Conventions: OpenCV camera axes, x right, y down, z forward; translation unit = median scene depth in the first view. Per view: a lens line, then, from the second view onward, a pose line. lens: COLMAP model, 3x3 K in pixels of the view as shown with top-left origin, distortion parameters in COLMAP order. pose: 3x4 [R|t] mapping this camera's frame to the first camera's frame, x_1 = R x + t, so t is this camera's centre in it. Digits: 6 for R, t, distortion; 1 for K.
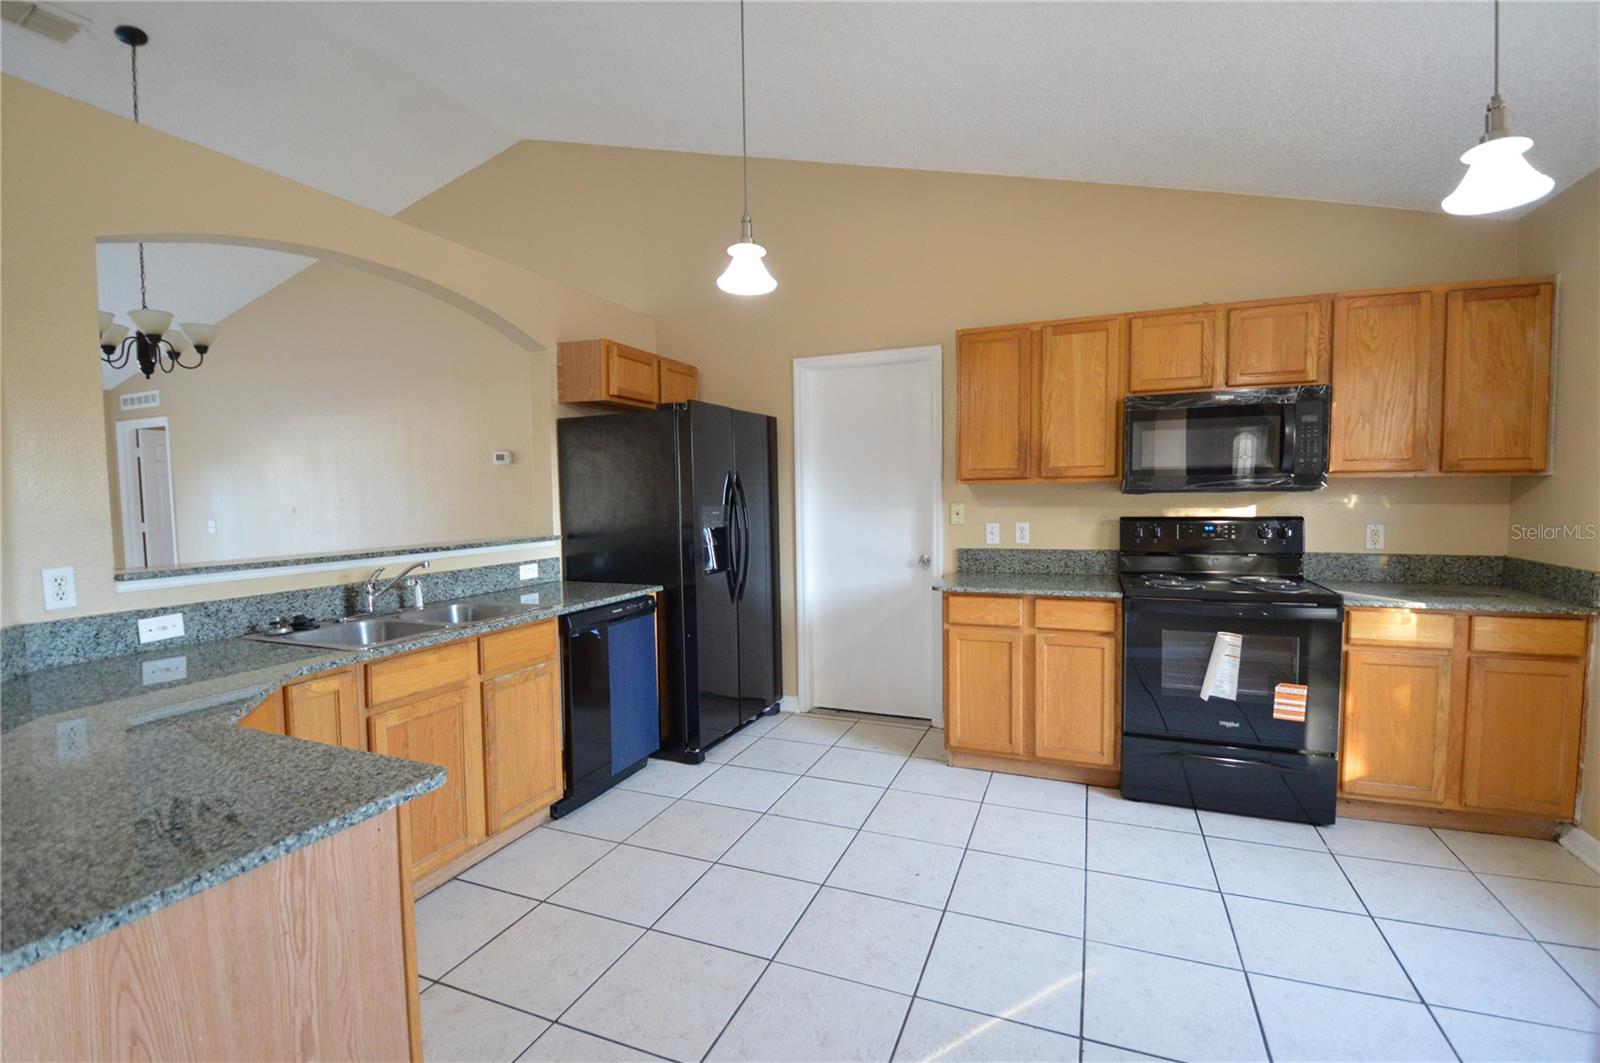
lens RADIAL K [[700.9, 0, 811.1], [0, 700.9, 533.0], [0, 0, 1]] dist [0.000959, -0.014784]
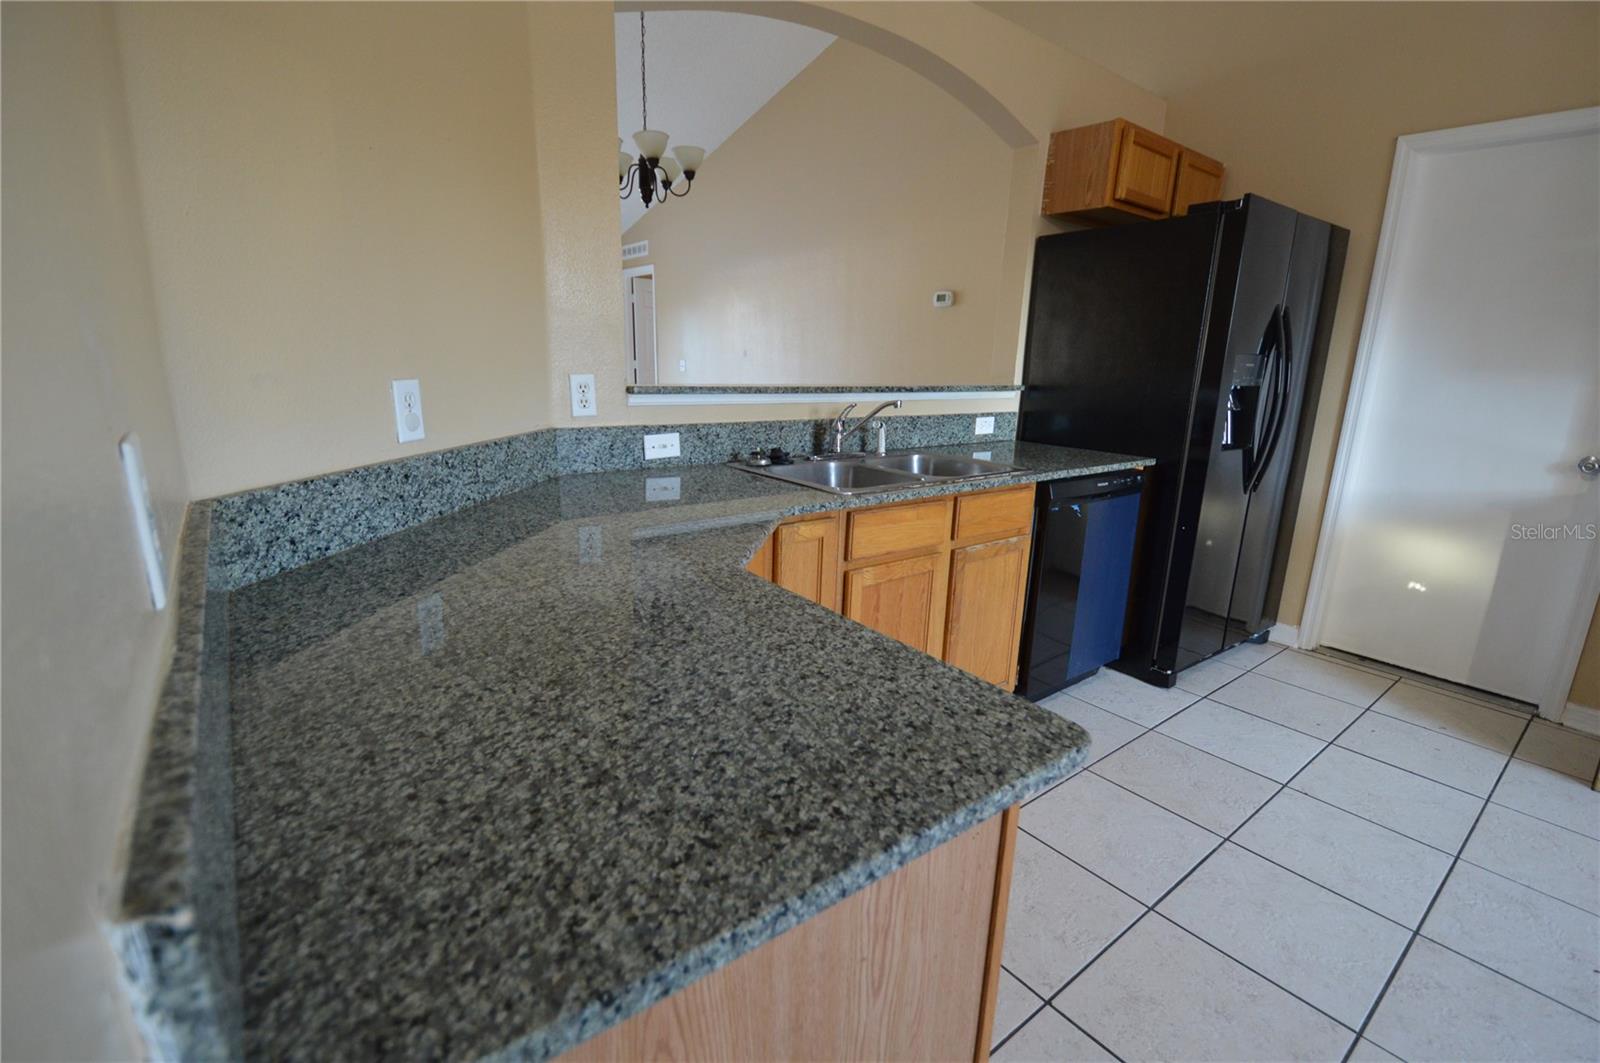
lens RADIAL K [[700.9, 0, 811.1], [0, 700.9, 533.0], [0, 0, 1]] dist [0.000959, -0.014784]
pose [[0.865922, 0.157050, -0.474884, -0.222131], [-0.068349, 0.977675, 0.198698, 0.038548], [0.495487, -0.139599, 0.857324, 0.199387]]
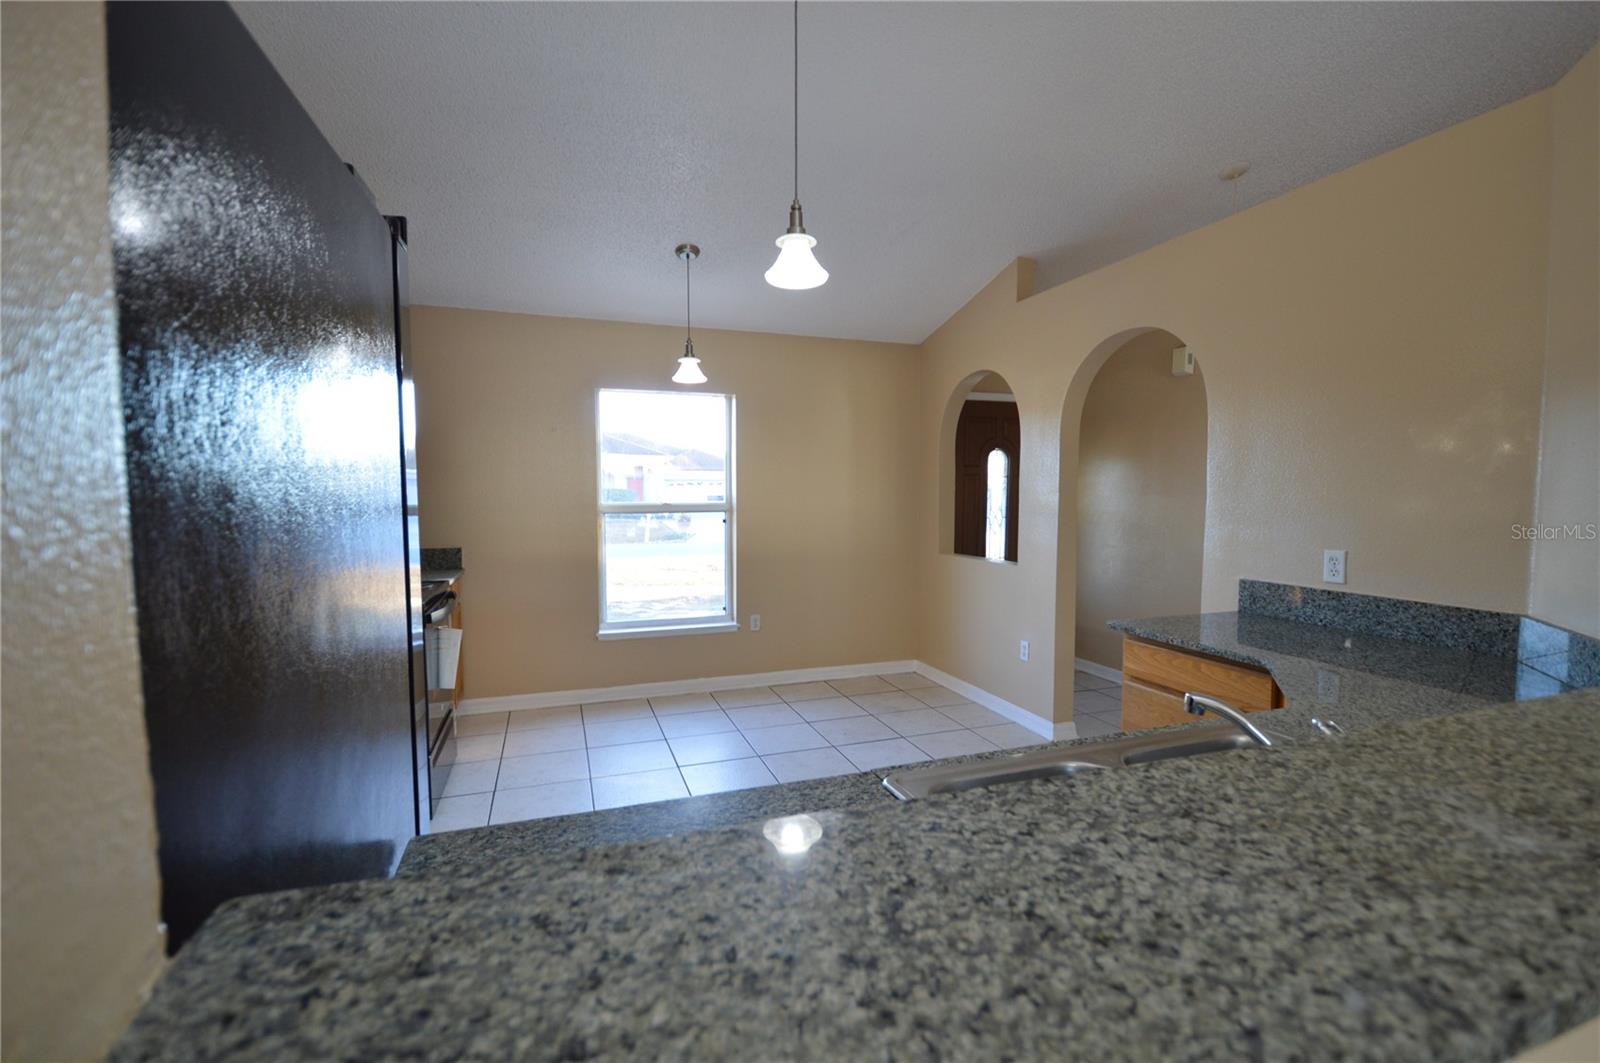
lens RADIAL K [[700.9, 0, 811.1], [0, 700.9, 533.0], [0, 0, 1]] dist [0.000959, -0.014784]
pose [[-0.665161, -0.030981, 0.746057, -0.677564], [0.053633, 0.994576, 0.089118, -0.079099], [-0.744772, 0.099291, -0.659891, 1.349318]]
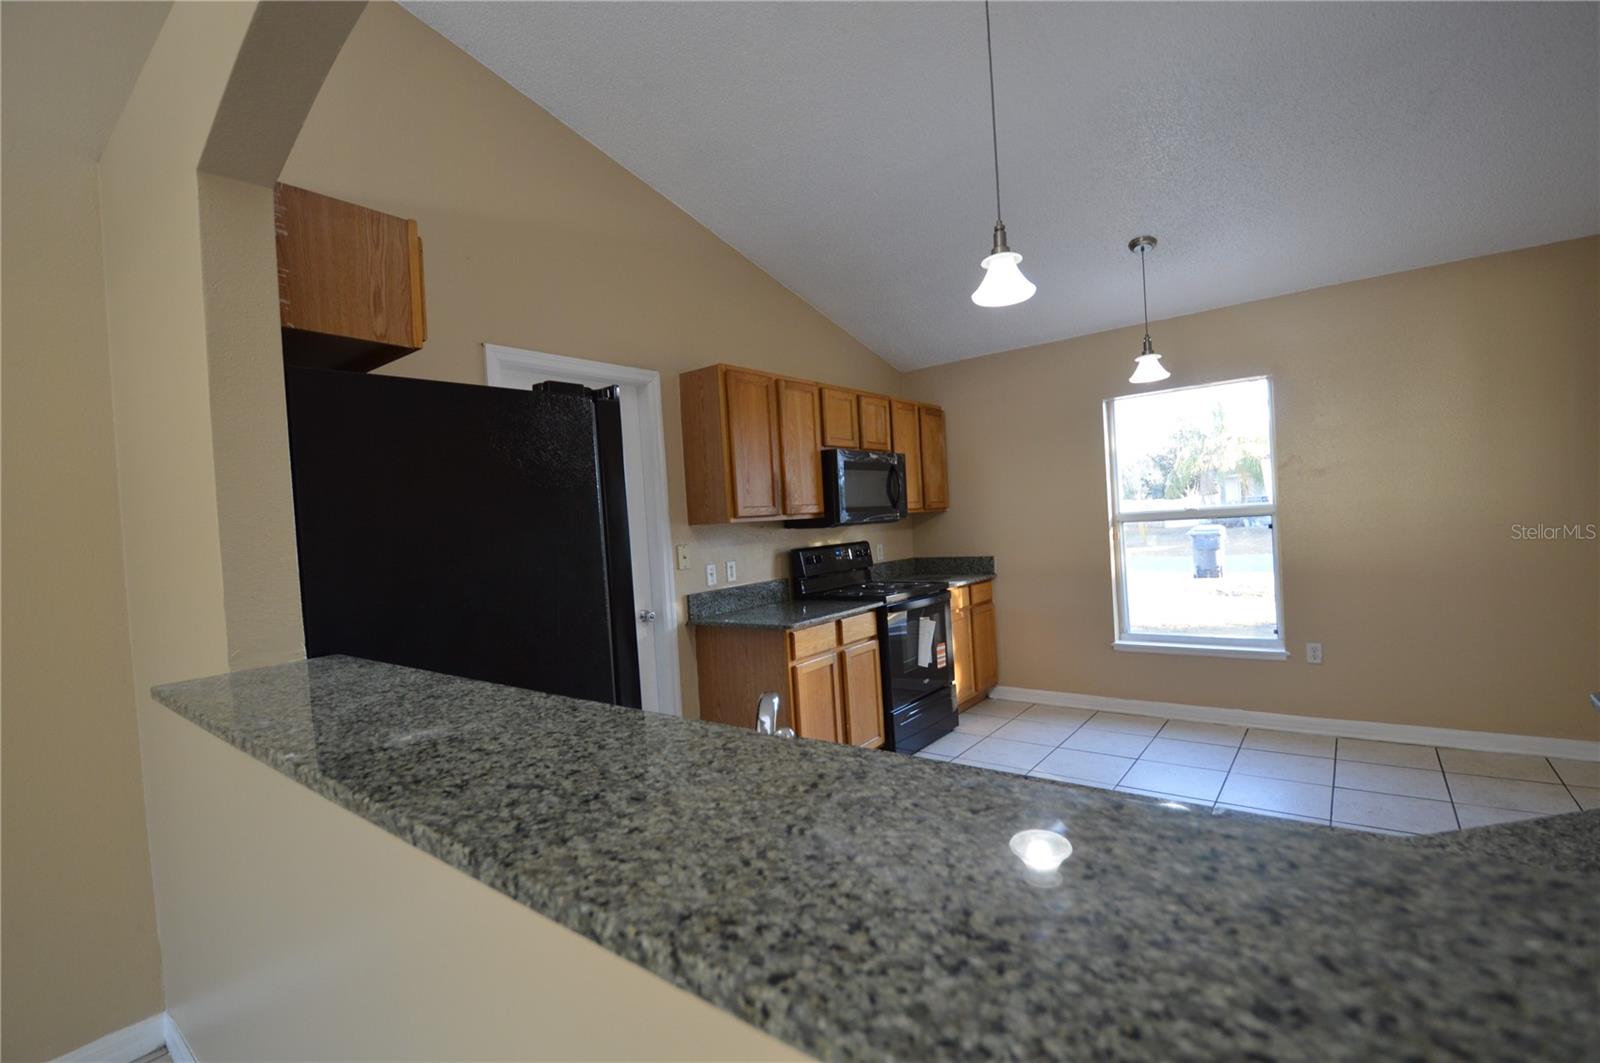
lens RADIAL K [[700.9, 0, 811.1], [0, 700.9, 533.0], [0, 0, 1]] dist [0.000959, -0.014784]
pose [[0.278063, -0.018122, 0.960392, -0.902375], [0.115494, 0.993199, -0.014698, -0.038164], [-0.953594, 0.115006, 0.278265, 0.839584]]
